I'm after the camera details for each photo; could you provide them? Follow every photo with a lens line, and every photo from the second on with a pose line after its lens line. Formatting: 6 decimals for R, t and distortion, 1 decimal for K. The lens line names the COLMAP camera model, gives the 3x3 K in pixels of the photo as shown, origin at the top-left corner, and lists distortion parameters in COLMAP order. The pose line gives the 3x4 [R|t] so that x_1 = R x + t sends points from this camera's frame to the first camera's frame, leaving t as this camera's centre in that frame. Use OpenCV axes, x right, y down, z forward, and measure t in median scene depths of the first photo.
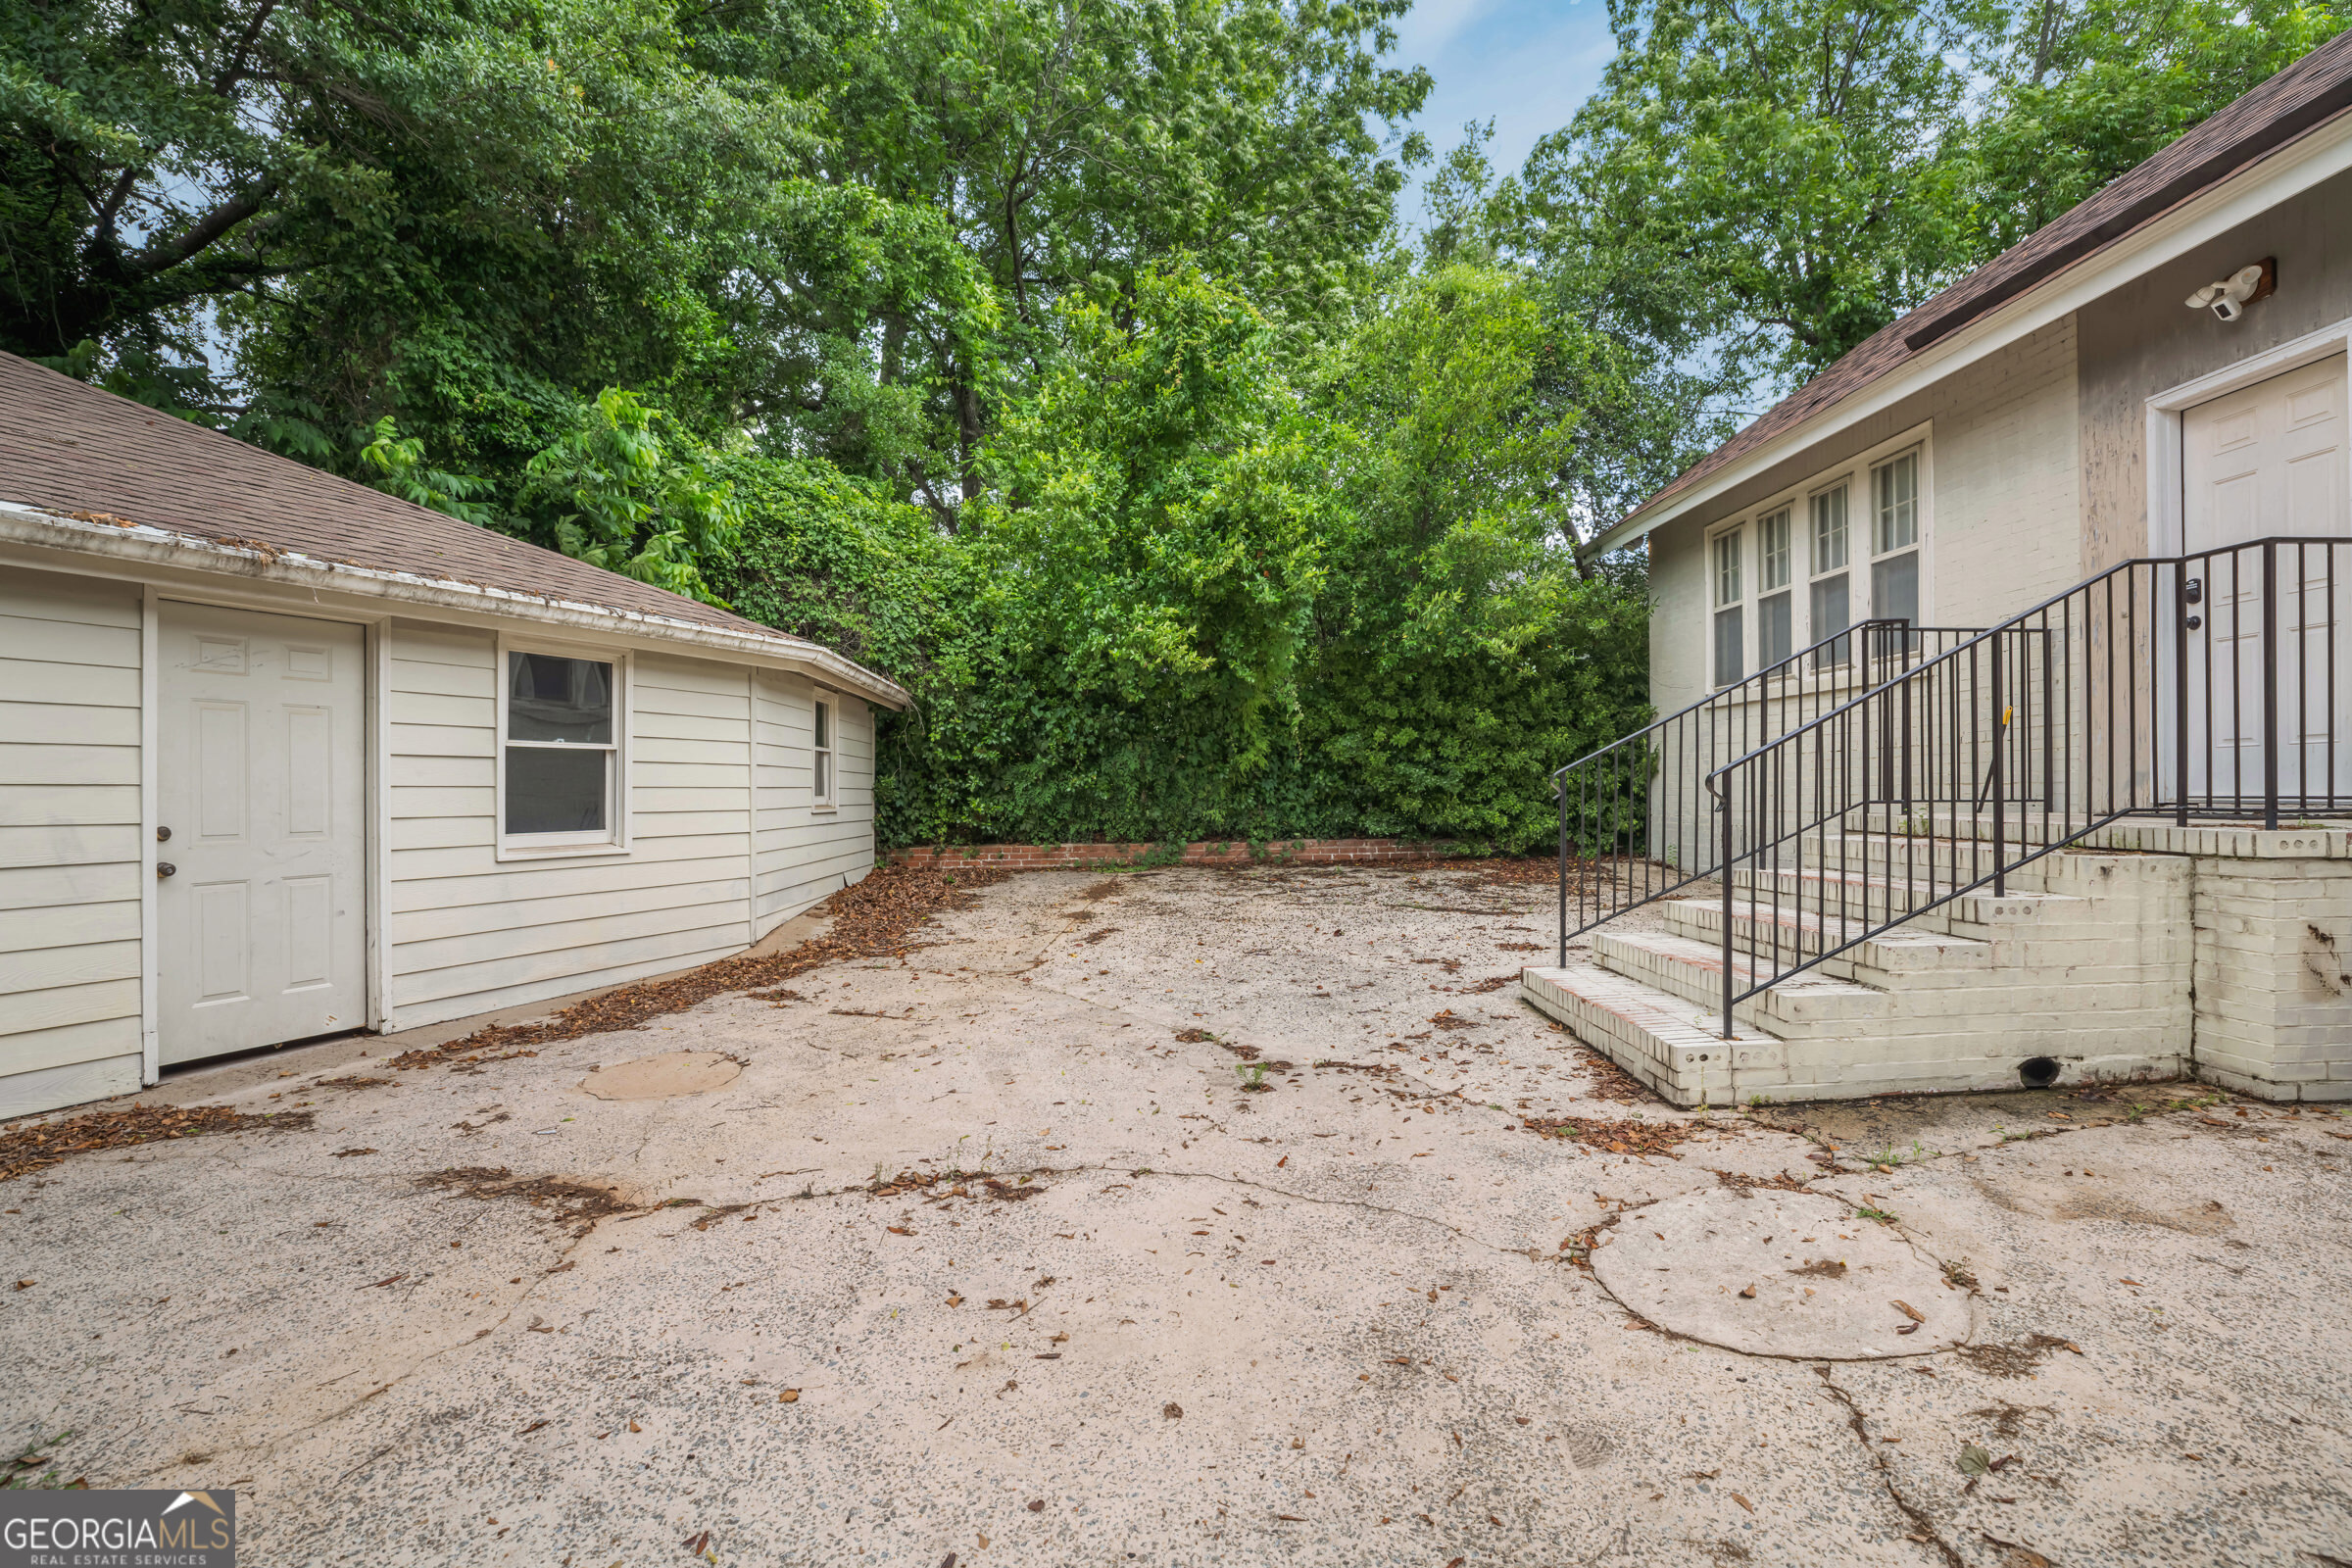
lens RADIAL K [[1103.9, 0, 1179.8], [0, 1103.9, 782.7], [0, 0, 1]] dist [-0.040953, 0.013425]
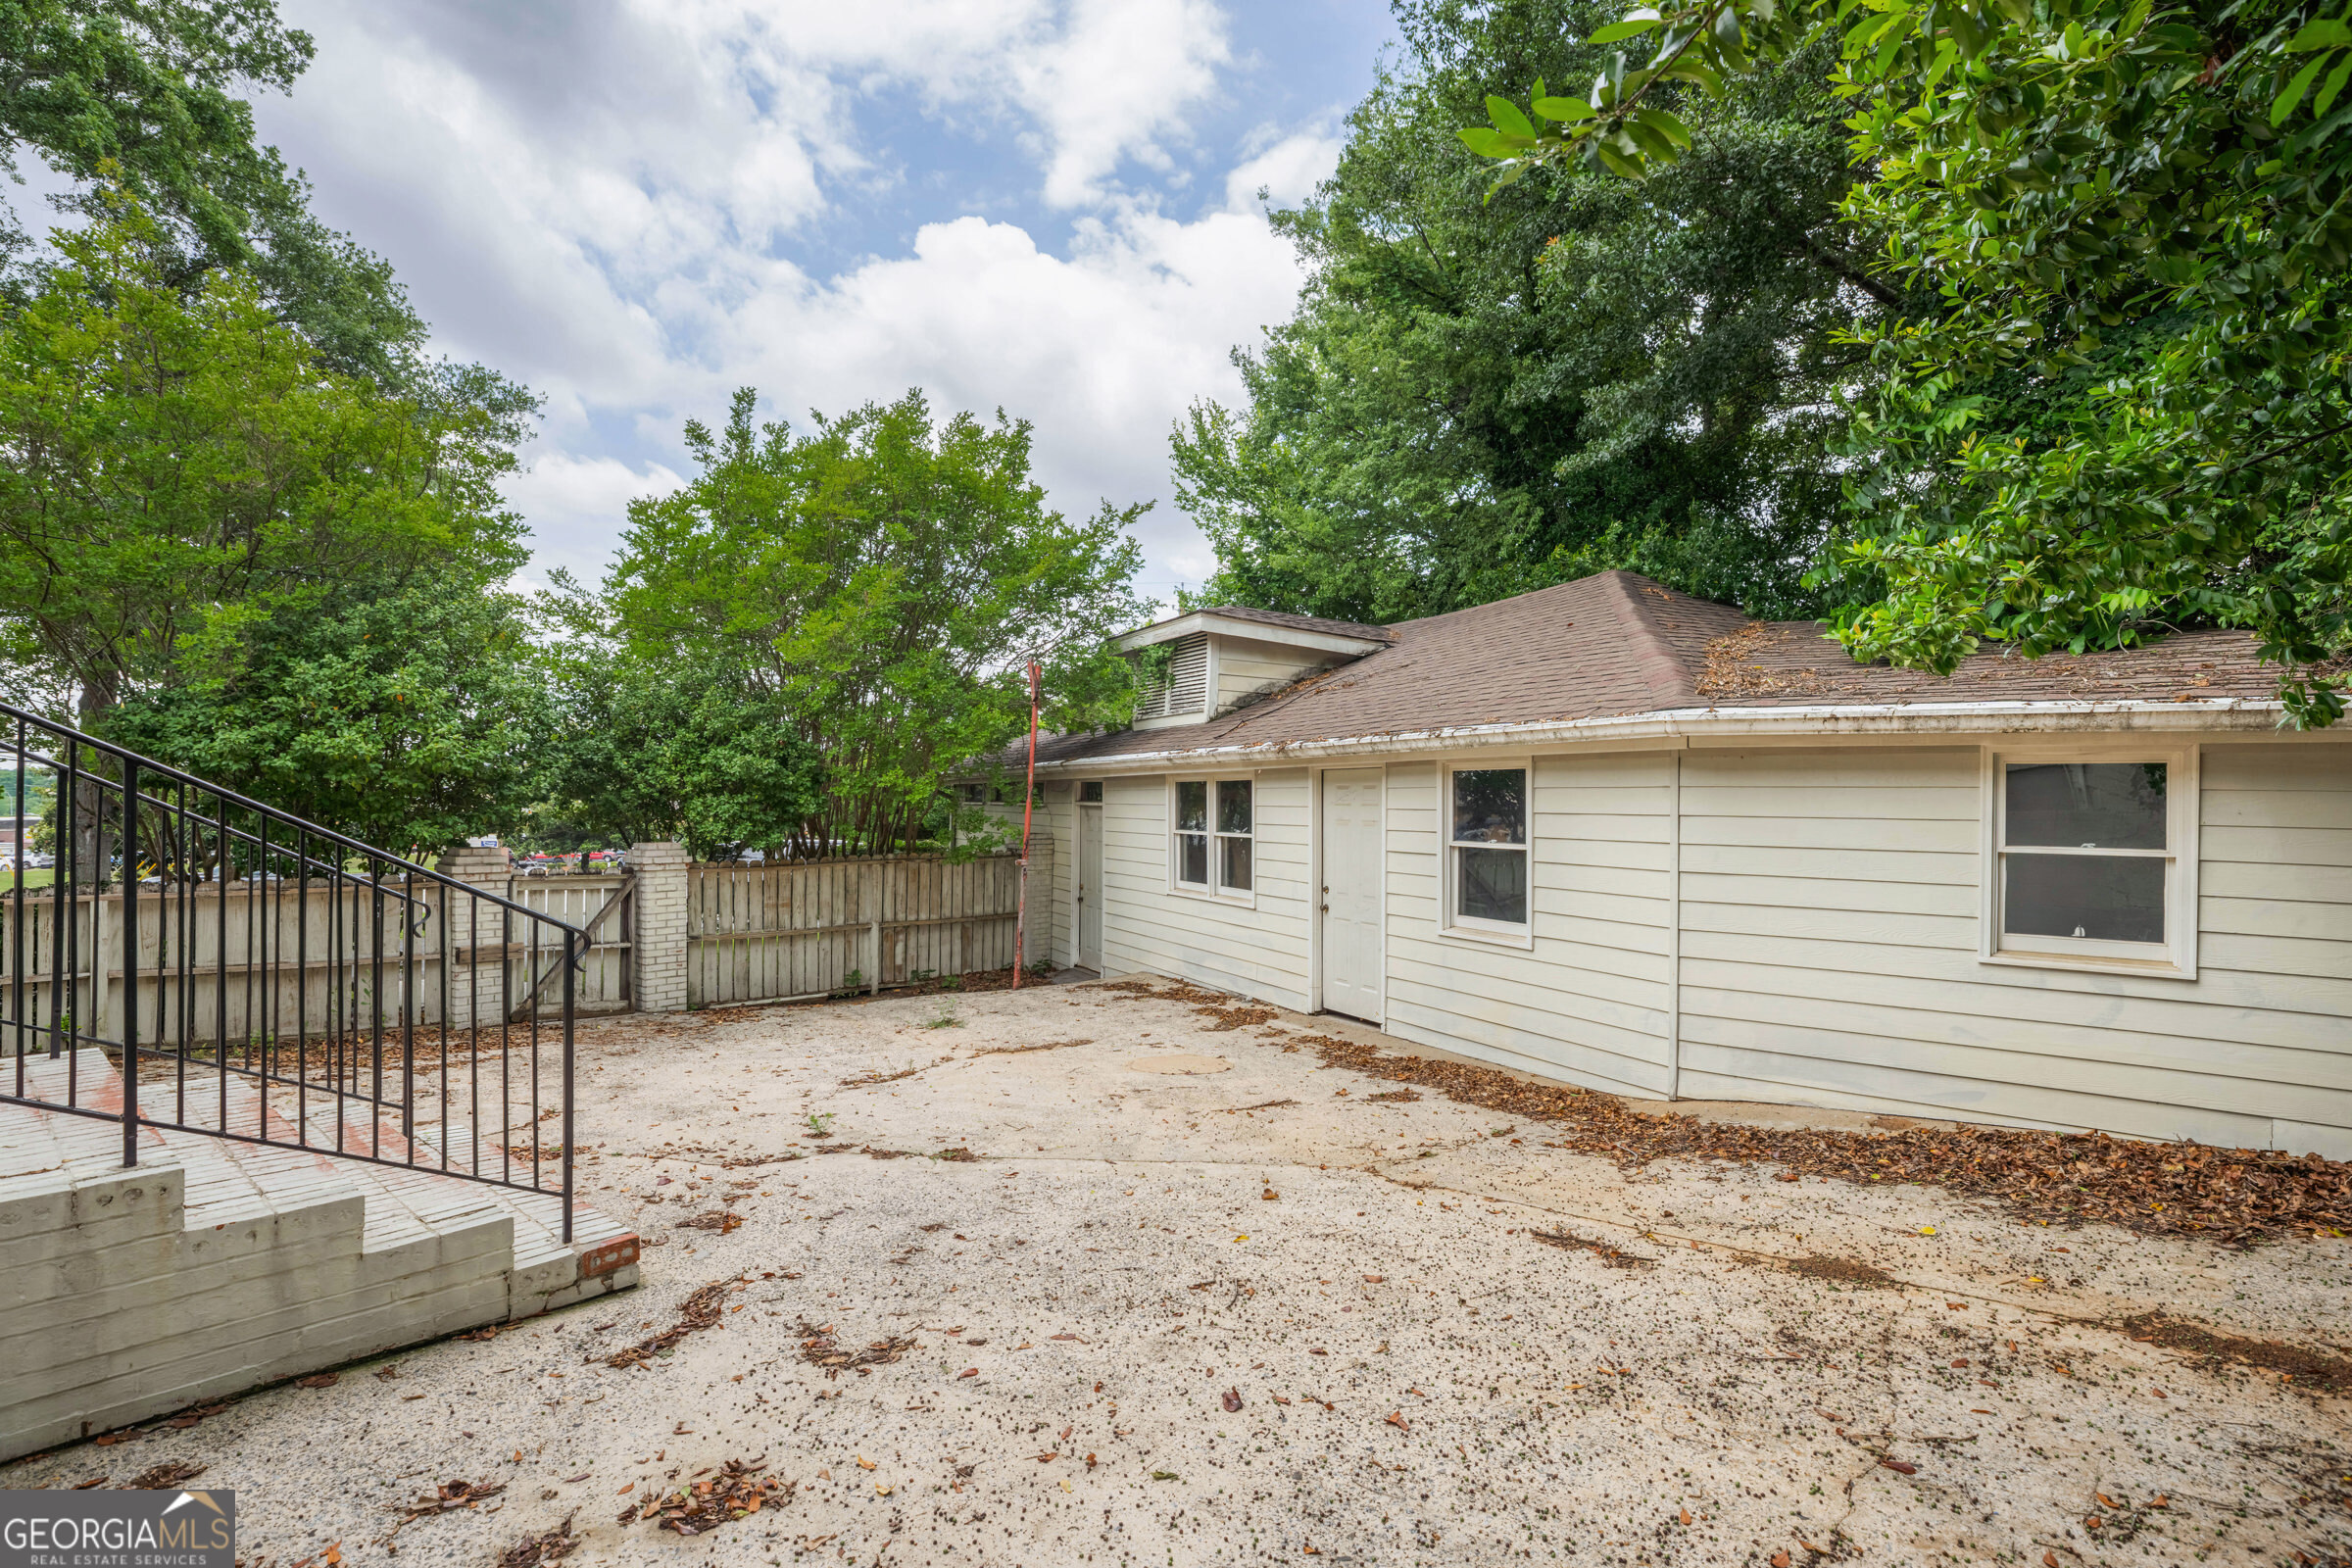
lens RADIAL K [[1103.9, 0, 1179.8], [0, 1103.9, 782.7], [0, 0, 1]] dist [-0.040953, 0.013425]
pose [[-0.651253, -0.016800, -0.758675, 0.715483], [-0.004858, 0.999827, -0.017970, -0.103875], [0.758845, -0.008017, -0.651222, 2.000327]]
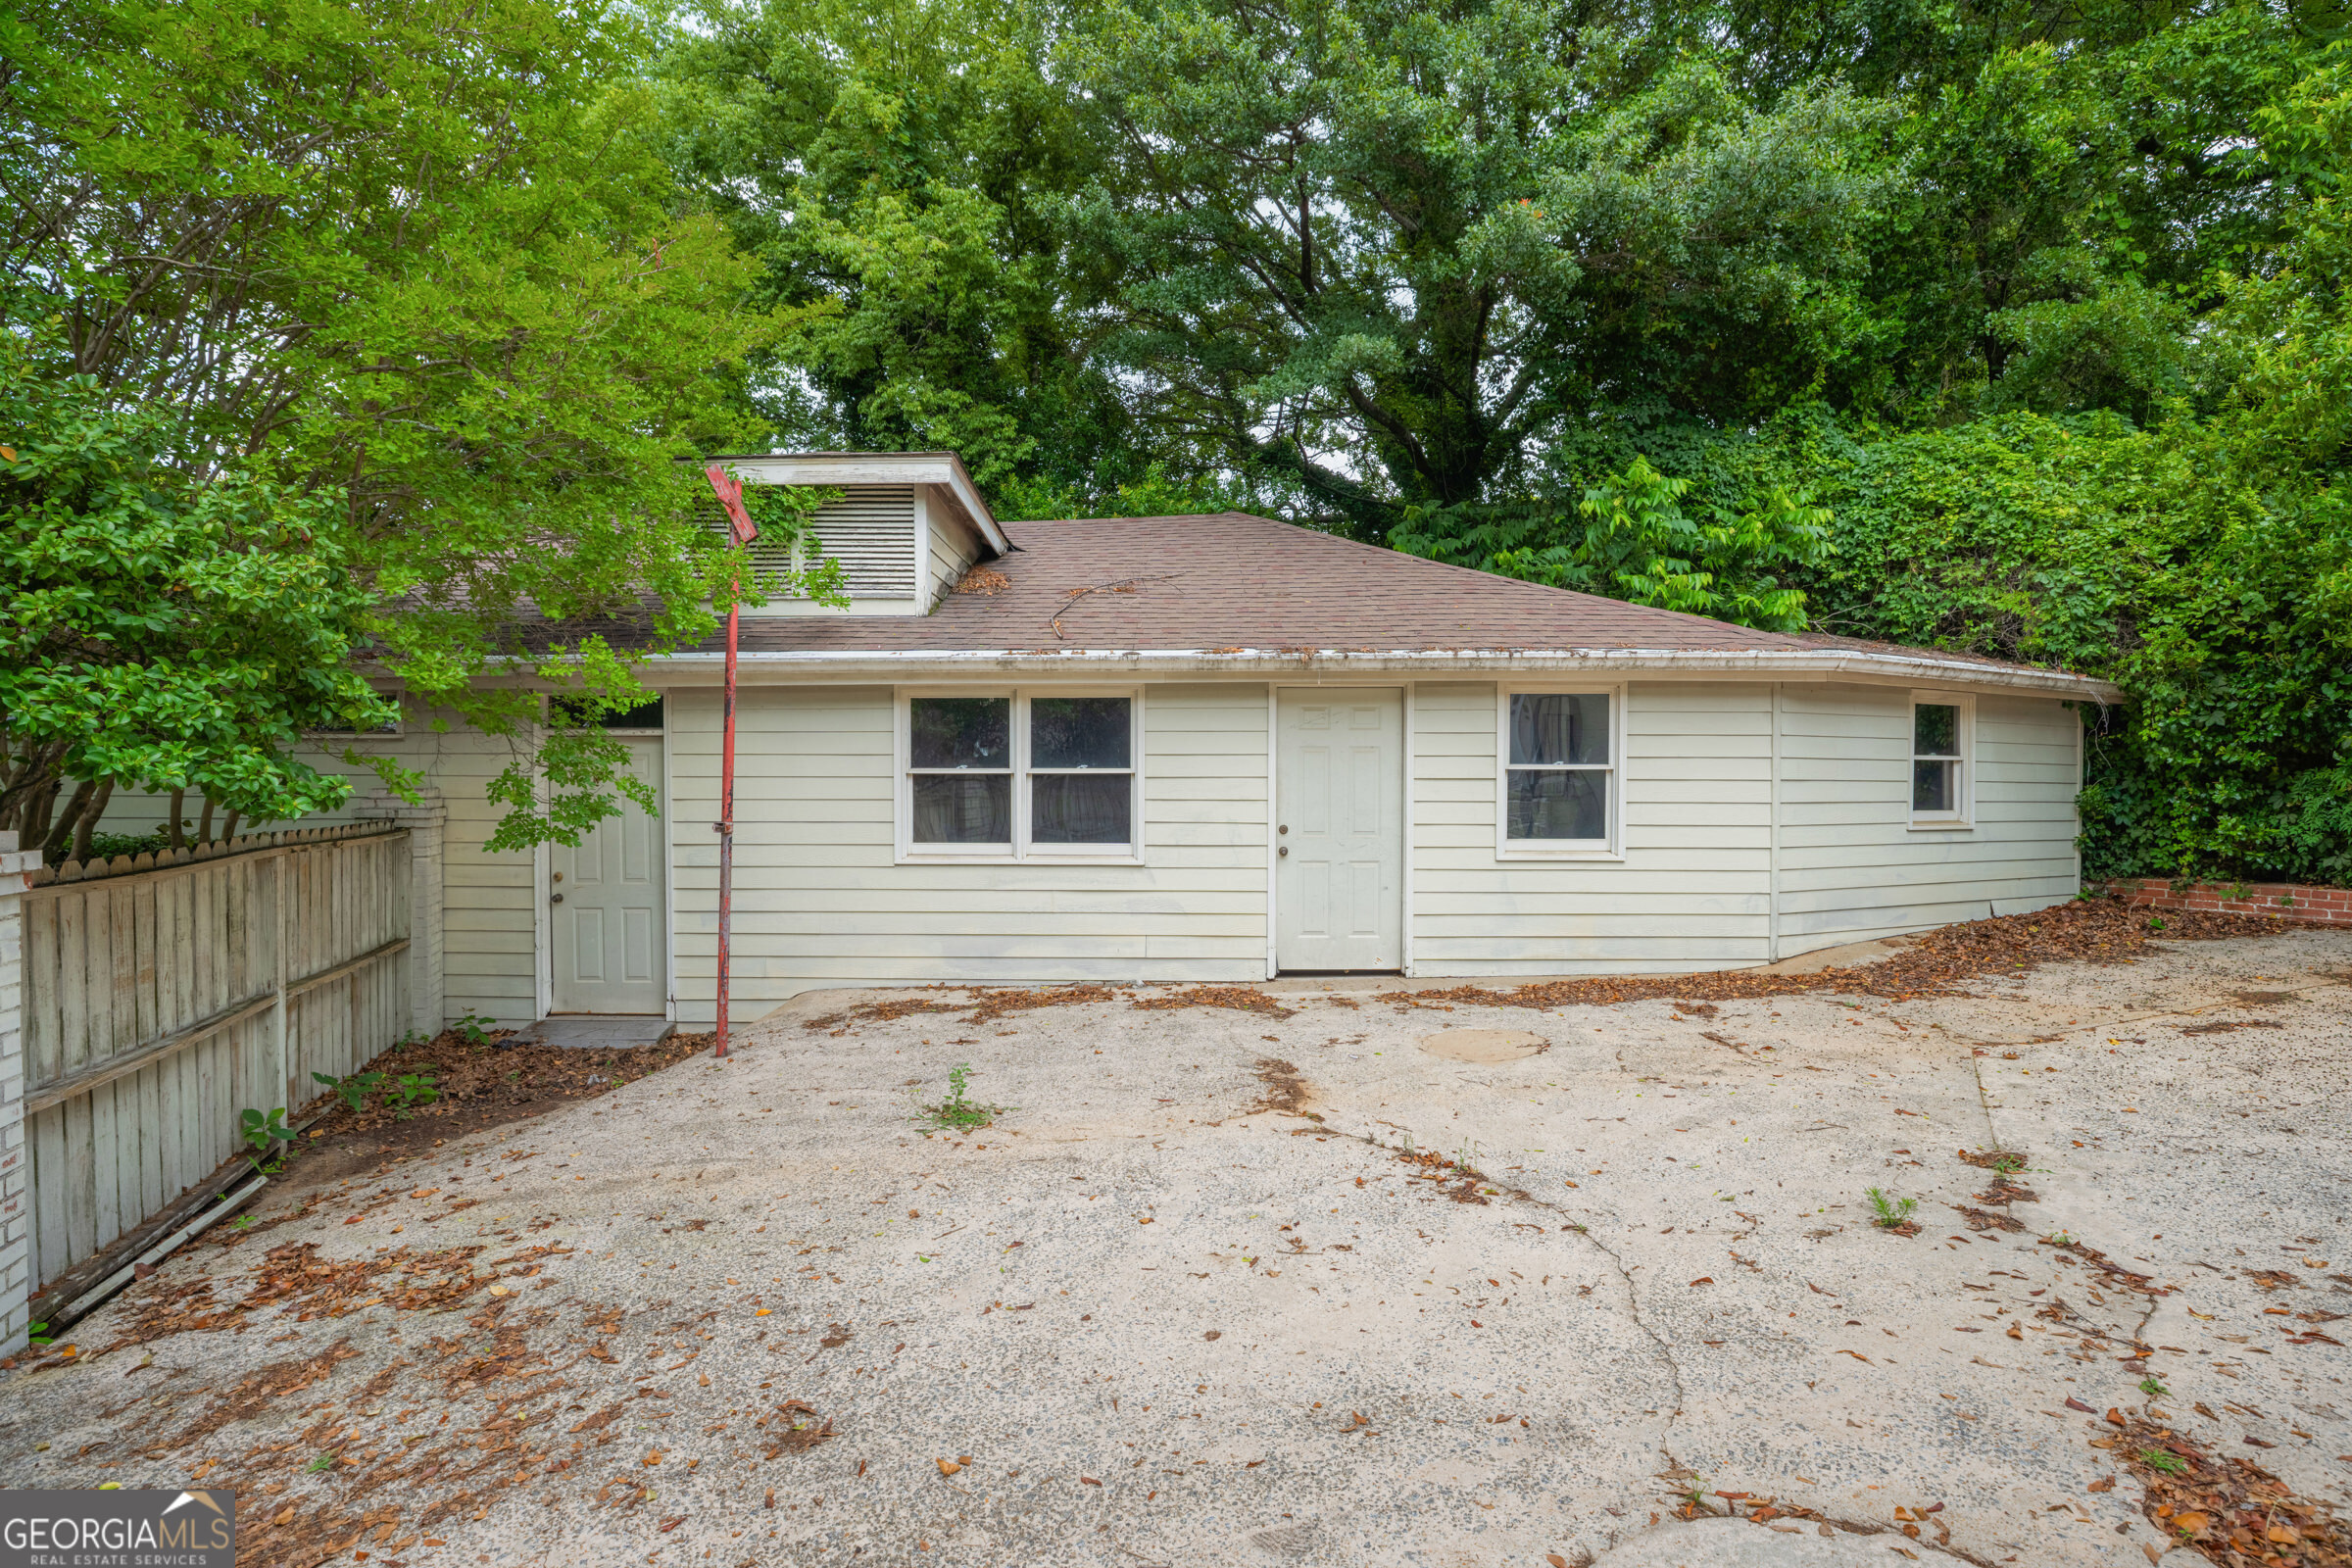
lens RADIAL K [[1103.9, 0, 1179.8], [0, 1103.9, 782.7], [0, 0, 1]] dist [-0.040953, 0.013425]
pose [[0.343793, 0.006073, -0.939026, 0.560262], [0.001928, 0.999972, 0.007173, -0.035163], [0.939043, -0.004276, 0.343772, 0.255574]]
